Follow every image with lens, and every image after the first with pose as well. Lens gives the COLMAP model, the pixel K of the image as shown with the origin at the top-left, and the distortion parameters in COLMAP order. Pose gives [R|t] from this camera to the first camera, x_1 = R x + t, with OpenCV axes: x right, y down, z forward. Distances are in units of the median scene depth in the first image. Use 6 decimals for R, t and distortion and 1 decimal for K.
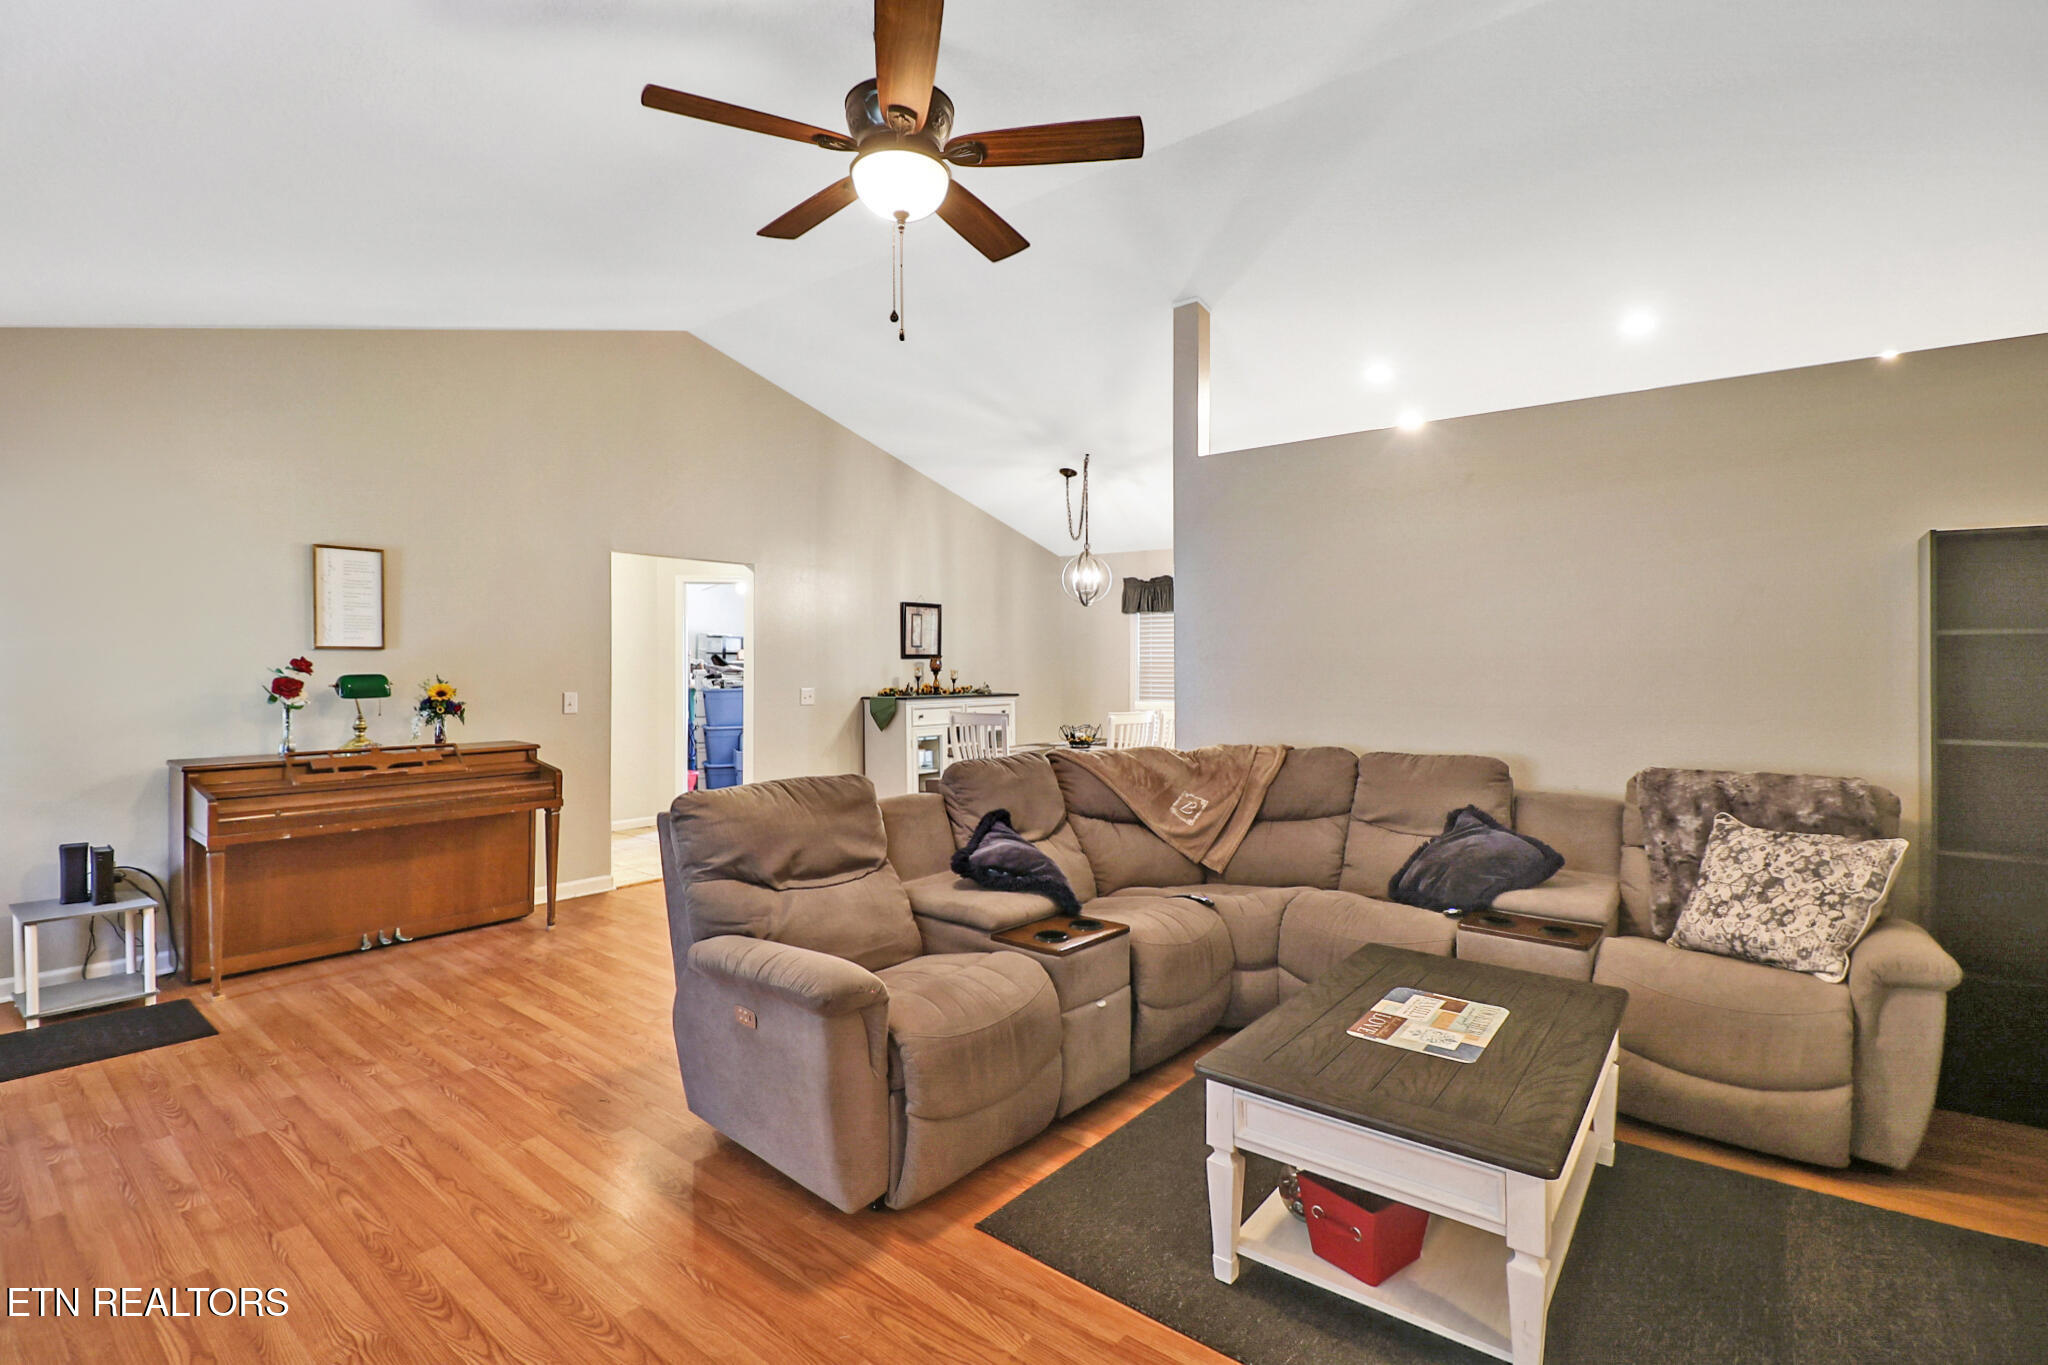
lens RADIAL K [[946.7, 0, 1023.2], [0, 946.7, 676.4], [0, 0, 1]] dist [-0.012130, -0.005640]
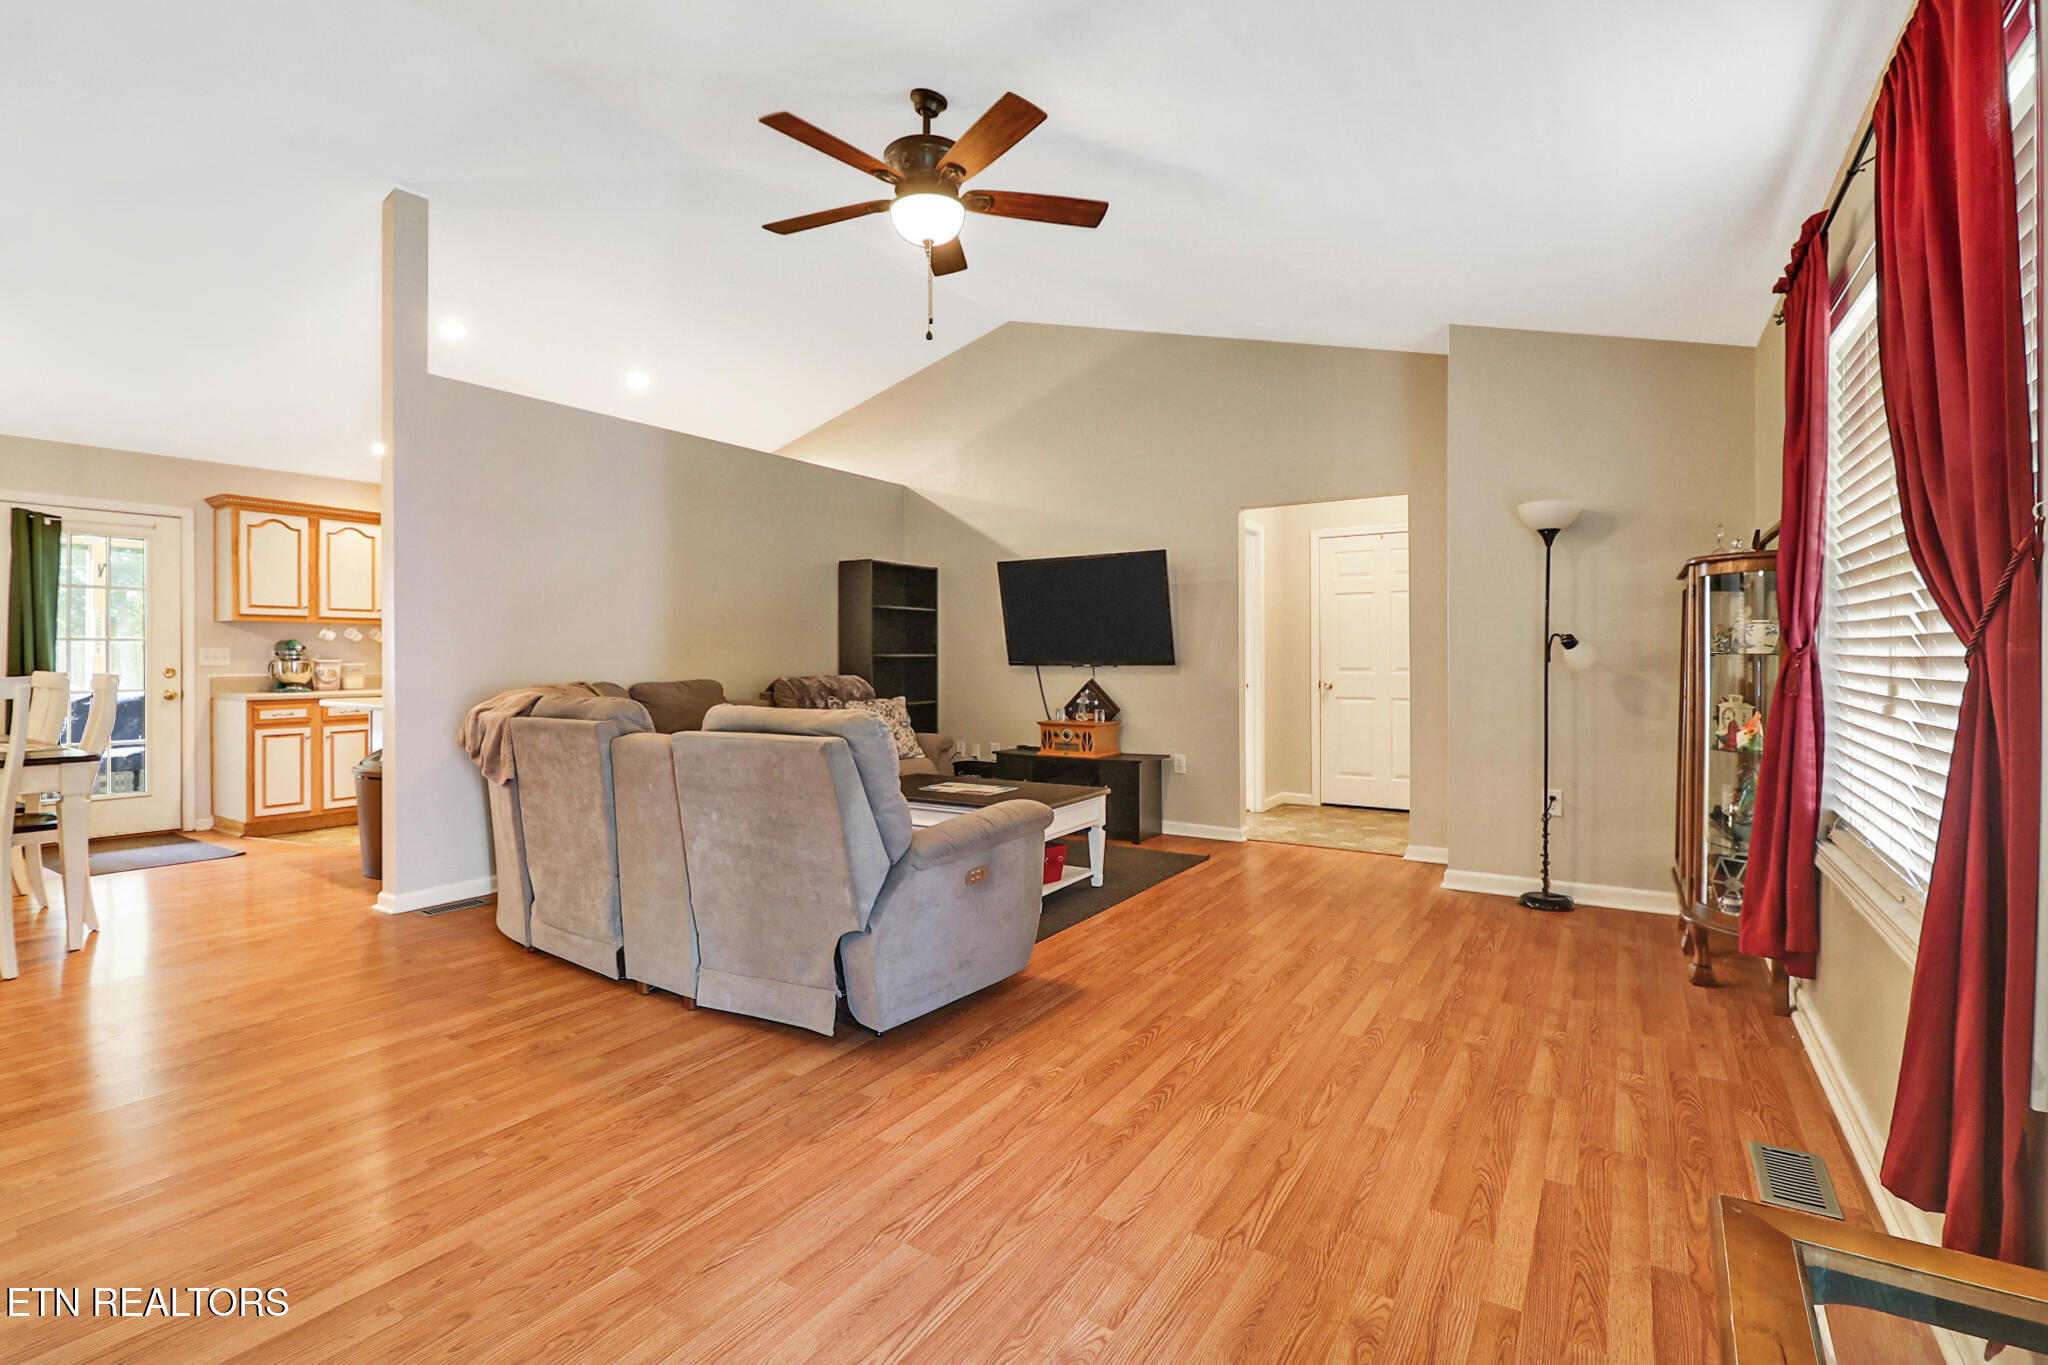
lens RADIAL K [[946.7, 0, 993.5], [0, 946.7, 669.0], [0, 0, 1]] dist [-0.012130, -0.005640]
pose [[-0.087380, -0.020978, 0.995954, -1.211767], [0.016016, 0.999619, 0.022460, 0.057142], [-0.996046, 0.017914, -0.087011, 0.872717]]
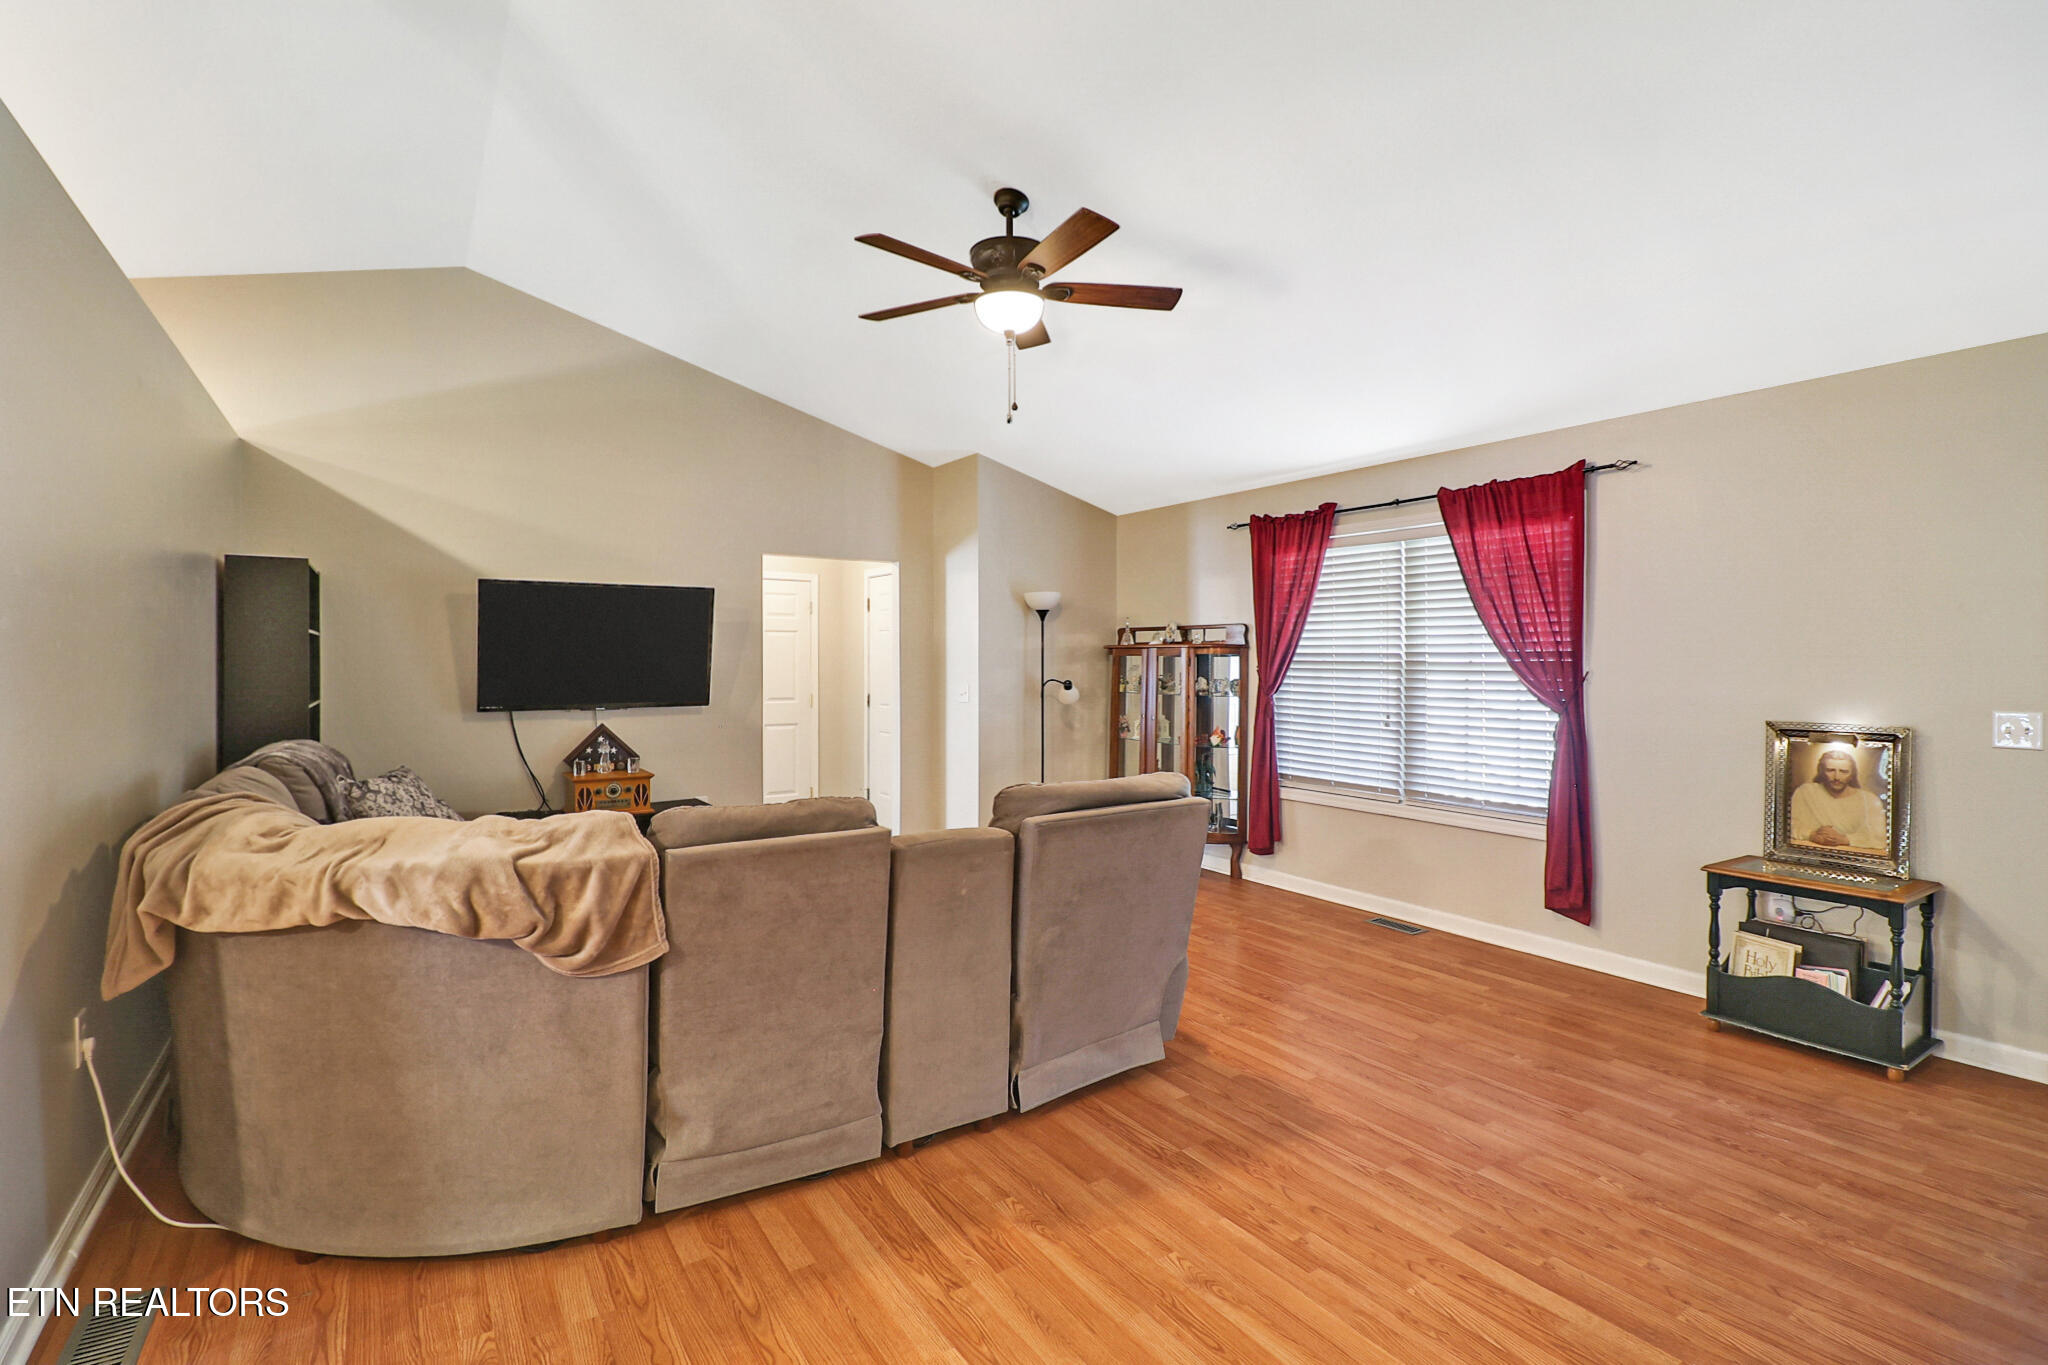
lens RADIAL K [[946.7, 0, 1026.1], [0, 946.7, 672.5], [0, 0, 1]] dist [-0.012130, -0.005640]
pose [[-0.952774, -0.013375, 0.303385, -0.481878], [-0.004929, 0.999579, 0.028585, -0.026338], [-0.303640, 0.025739, -0.952439, 1.962615]]
